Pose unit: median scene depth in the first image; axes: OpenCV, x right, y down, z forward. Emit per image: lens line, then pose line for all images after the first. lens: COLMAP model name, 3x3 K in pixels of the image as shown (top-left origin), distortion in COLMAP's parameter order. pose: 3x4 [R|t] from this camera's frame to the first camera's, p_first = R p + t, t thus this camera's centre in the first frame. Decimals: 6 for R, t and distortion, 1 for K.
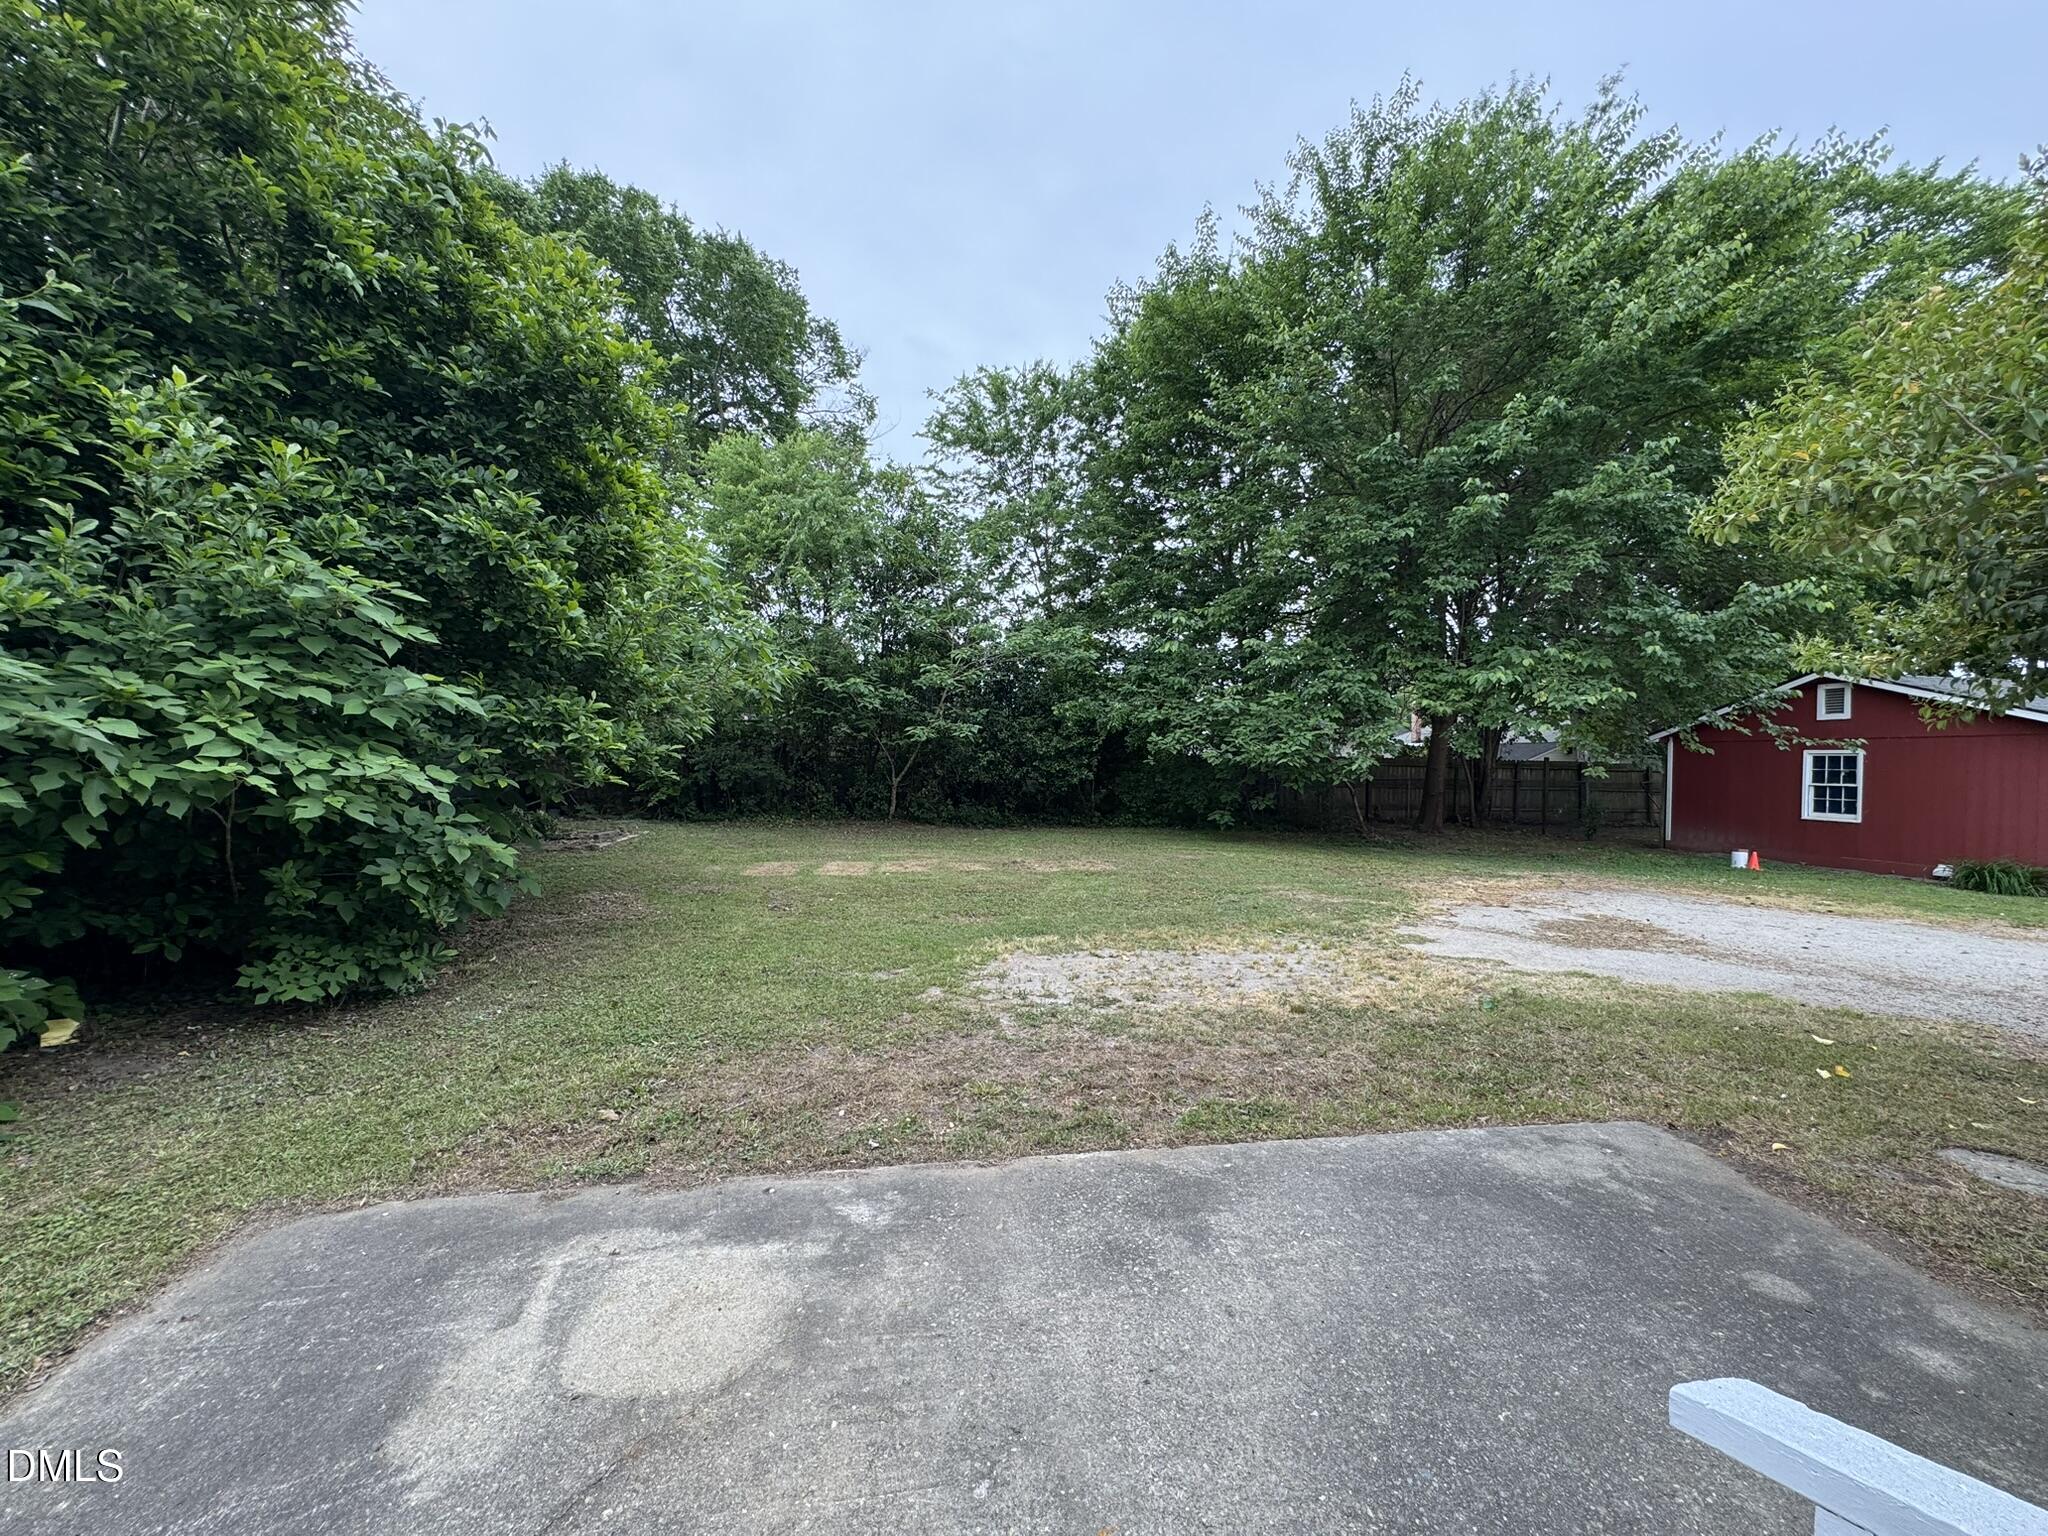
lens RADIAL K [[811.4, 0, 1028.5], [0, 811.4, 776.4], [0, 0, 1]] dist [-0.003205, 0.000343]
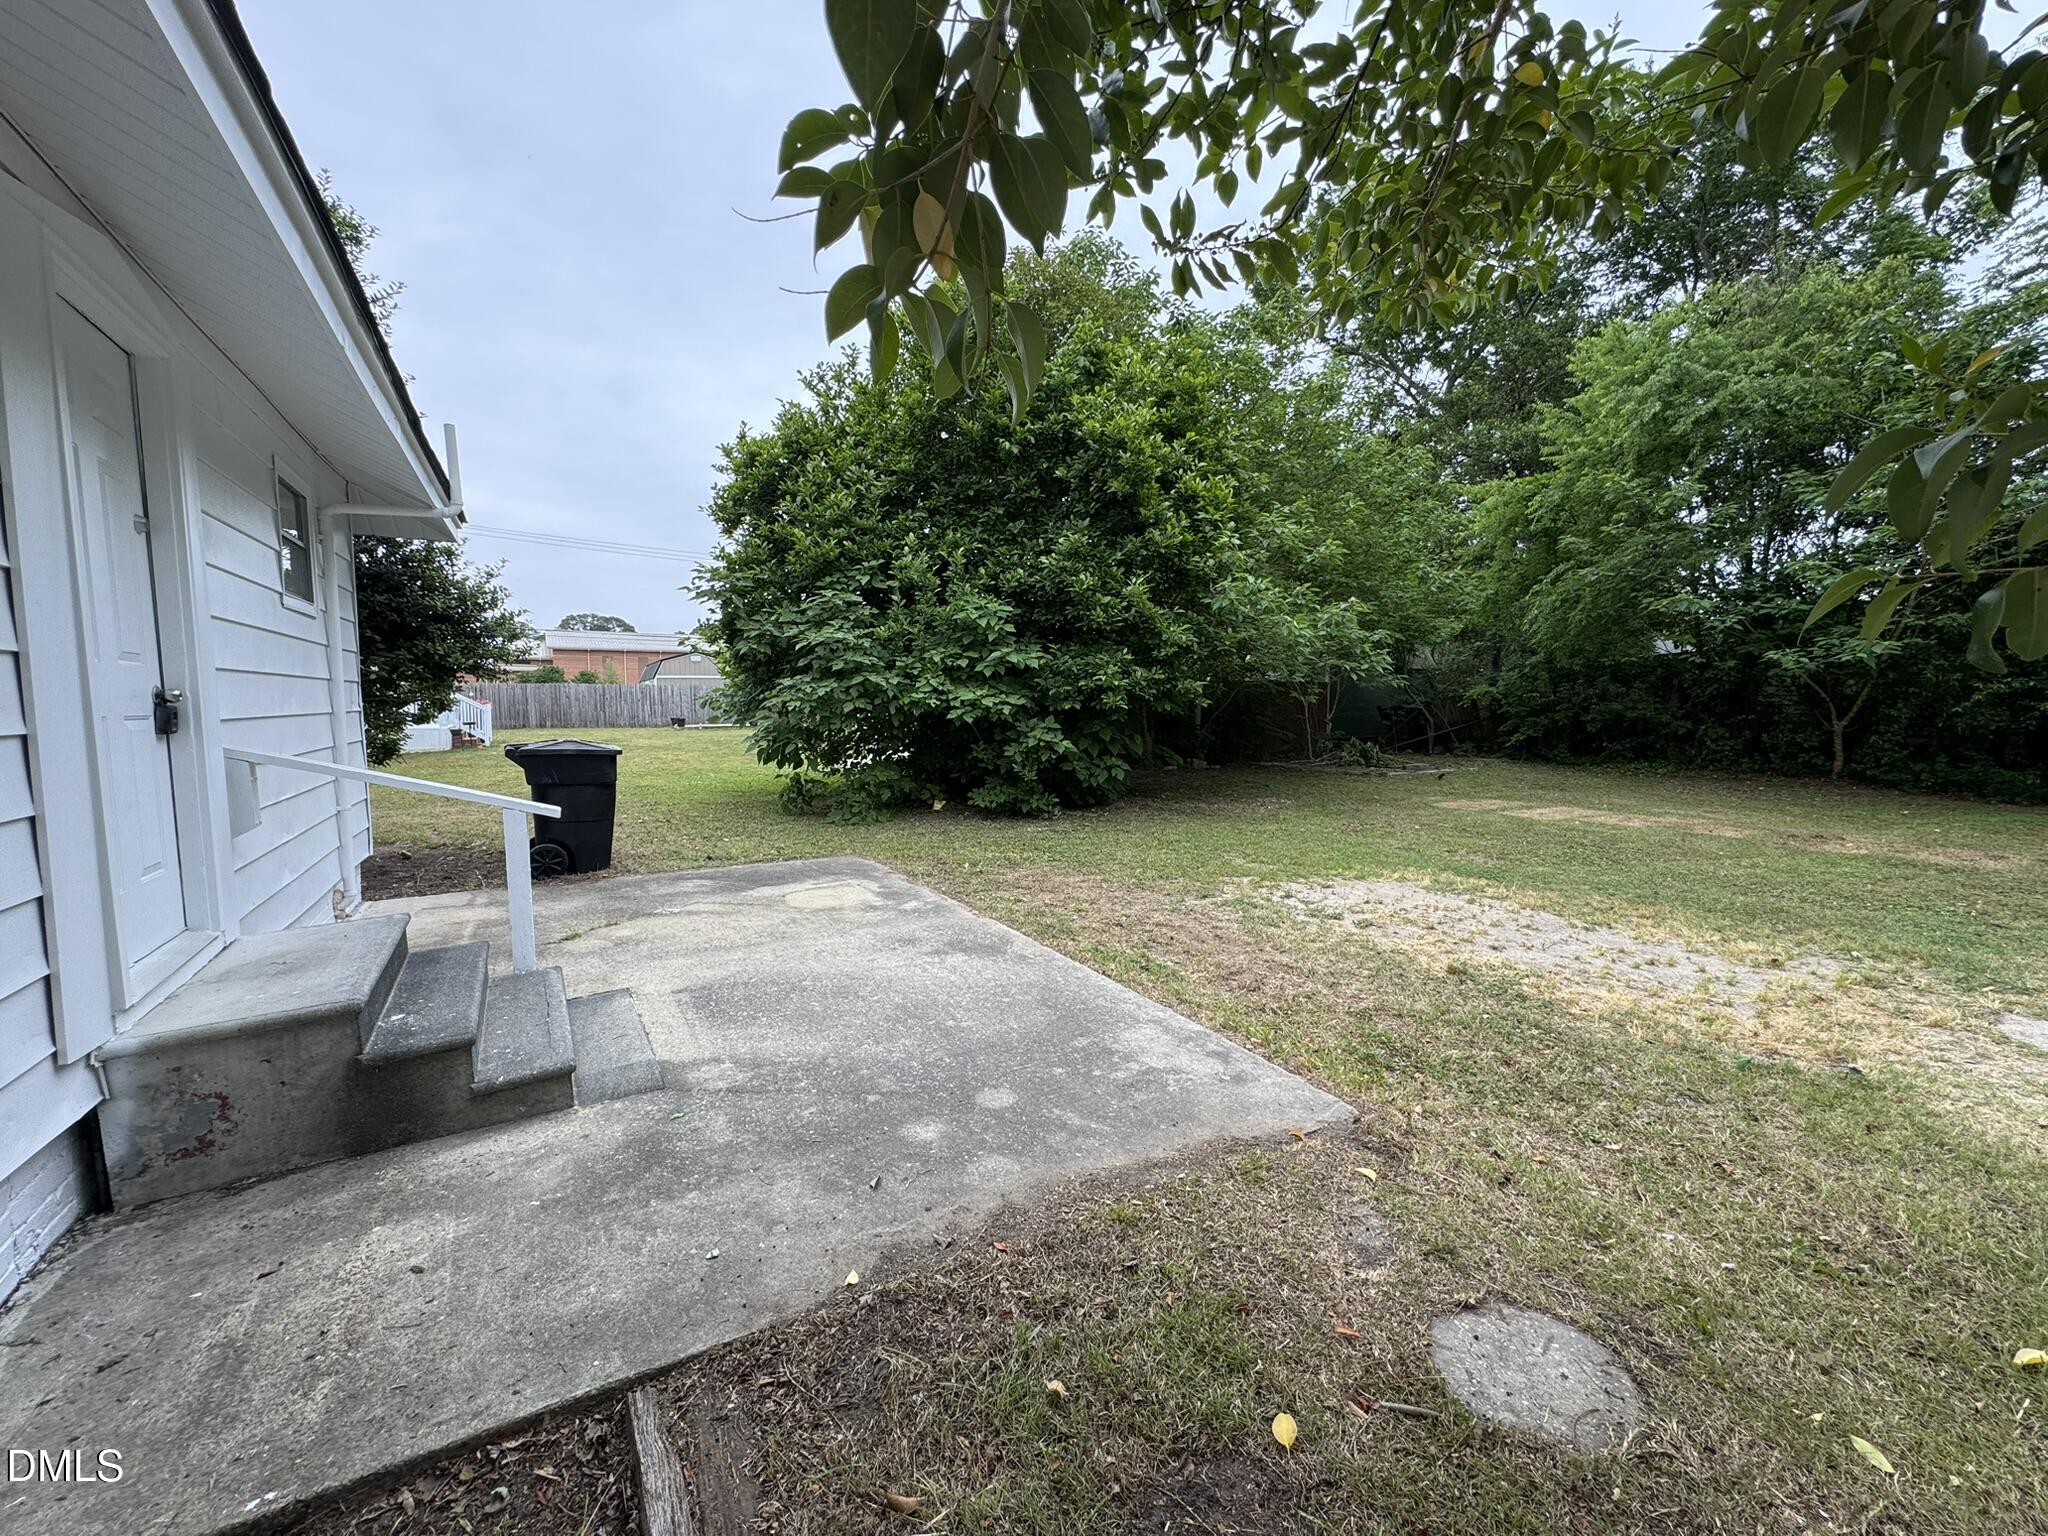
lens RADIAL K [[822.6, 0, 1026.2], [0, 822.6, 781.6], [0, 0, 1]] dist [-0.003176, -0.000037]
pose [[0.343629, 0.077774, -0.935879, 0.509123], [-0.013726, 0.996874, 0.077803, 0.017922], [0.939005, -0.013890, 0.343622, 0.157763]]
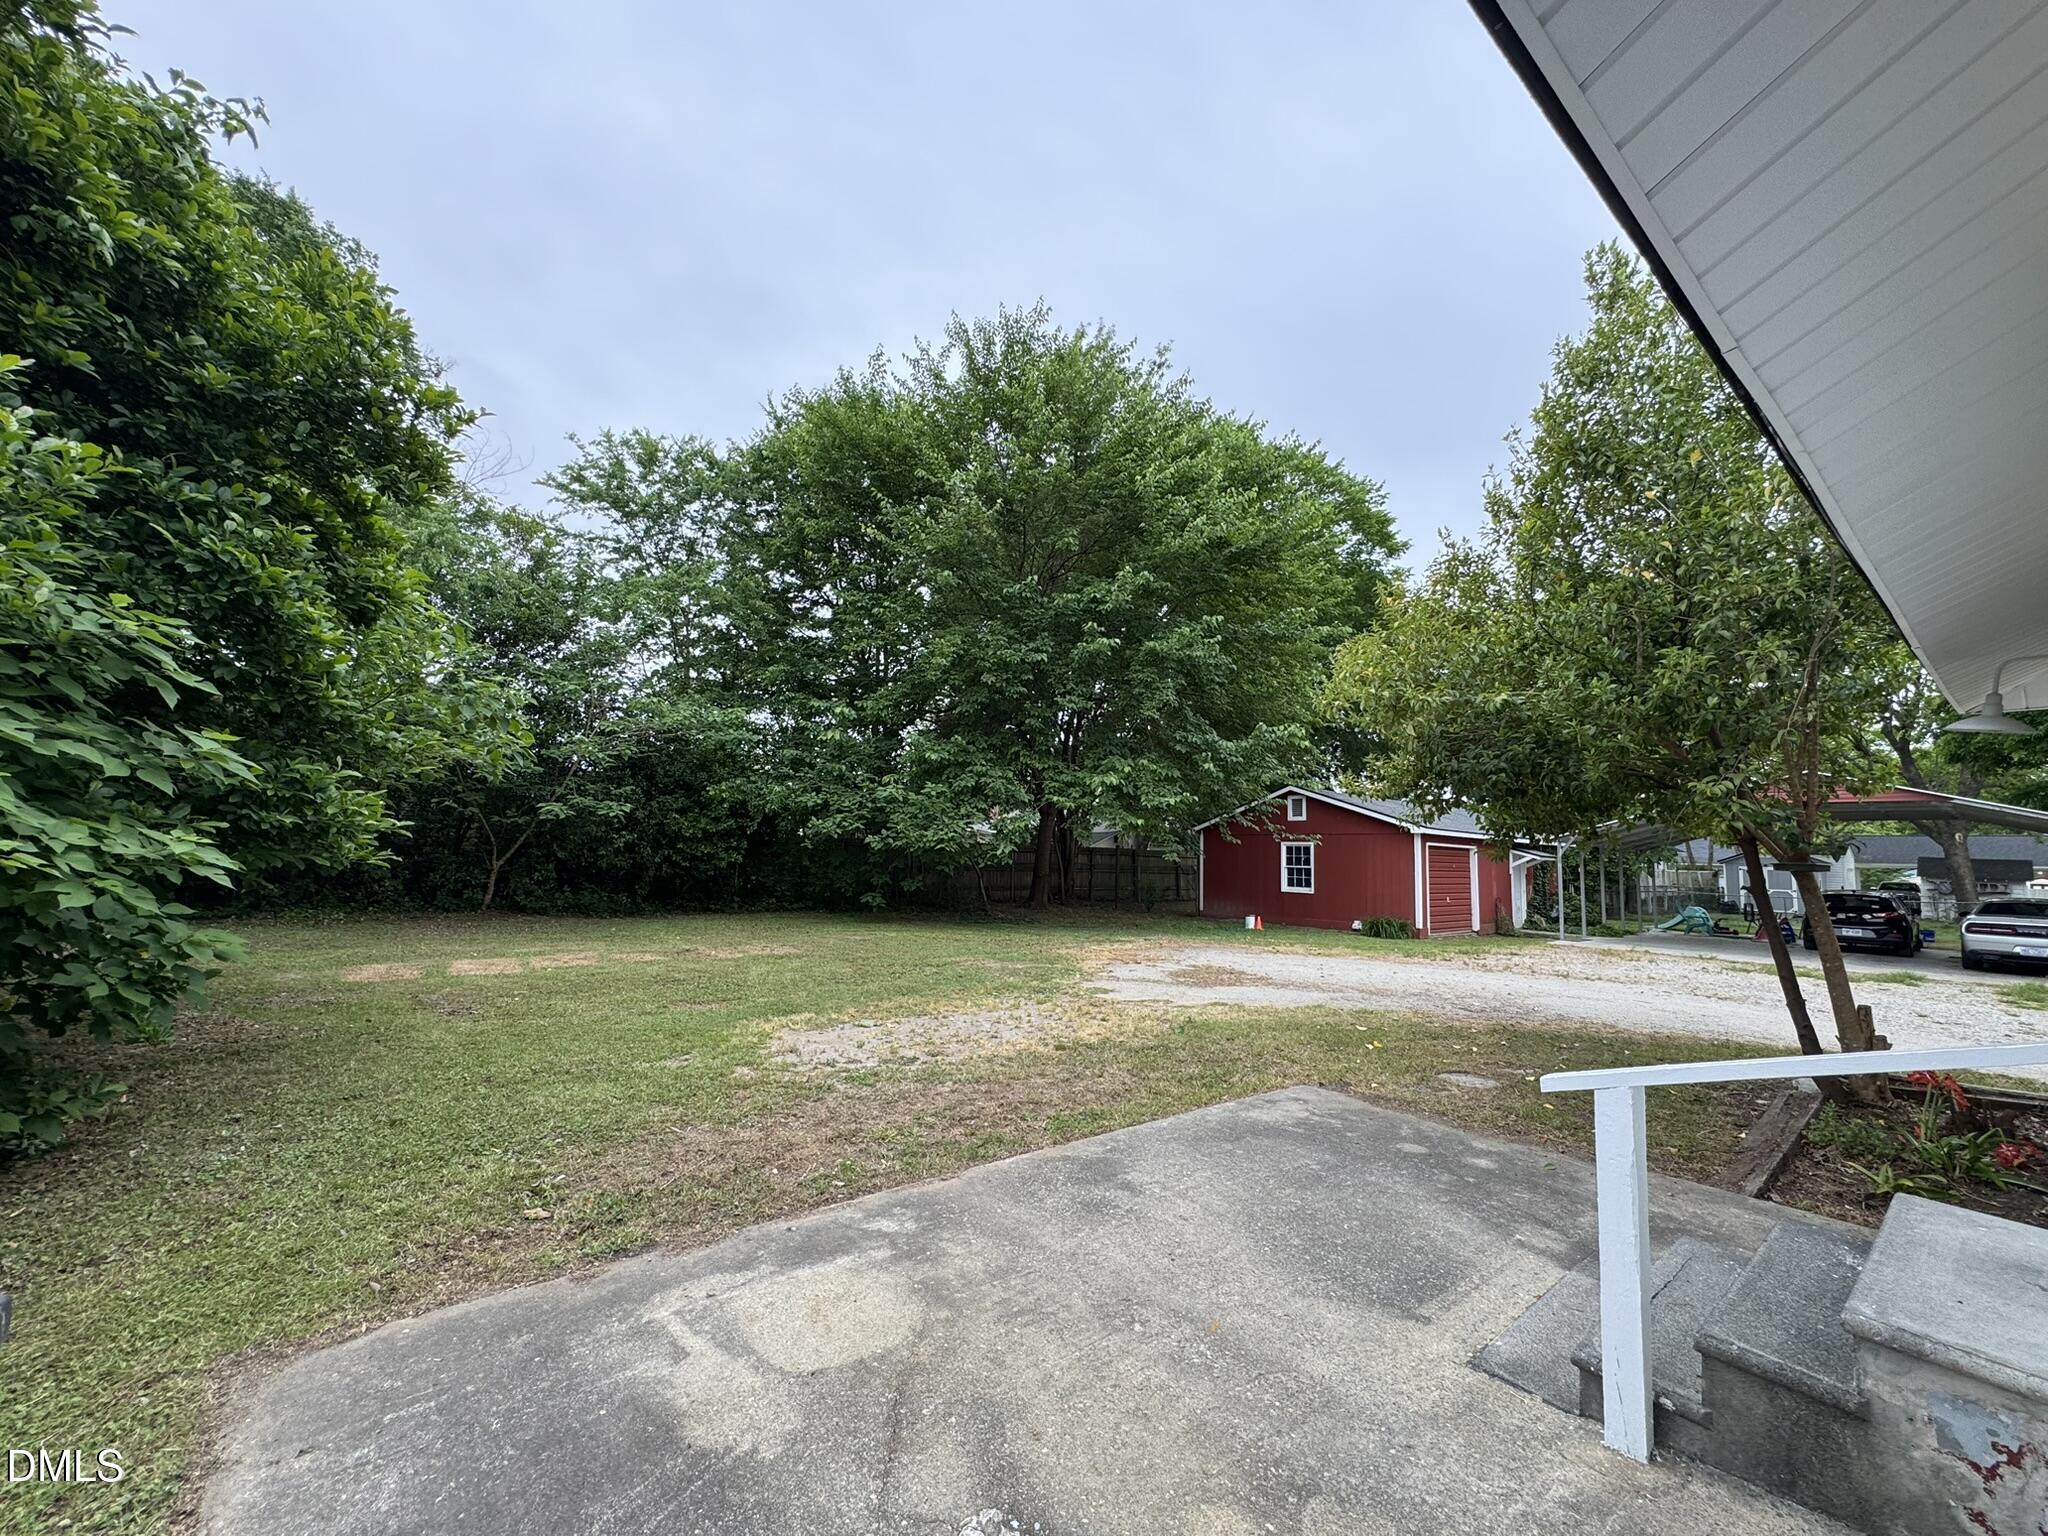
lens RADIAL K [[822.6, 0, 1026.2], [0, 822.6, 781.6], [0, 0, 1]] dist [-0.003176, -0.000037]
pose [[0.876473, 0.047621, 0.479091, -0.178869], [-0.001561, 0.995372, -0.096081, 0.001642], [-0.481449, 0.083465, 0.872491, -0.057455]]
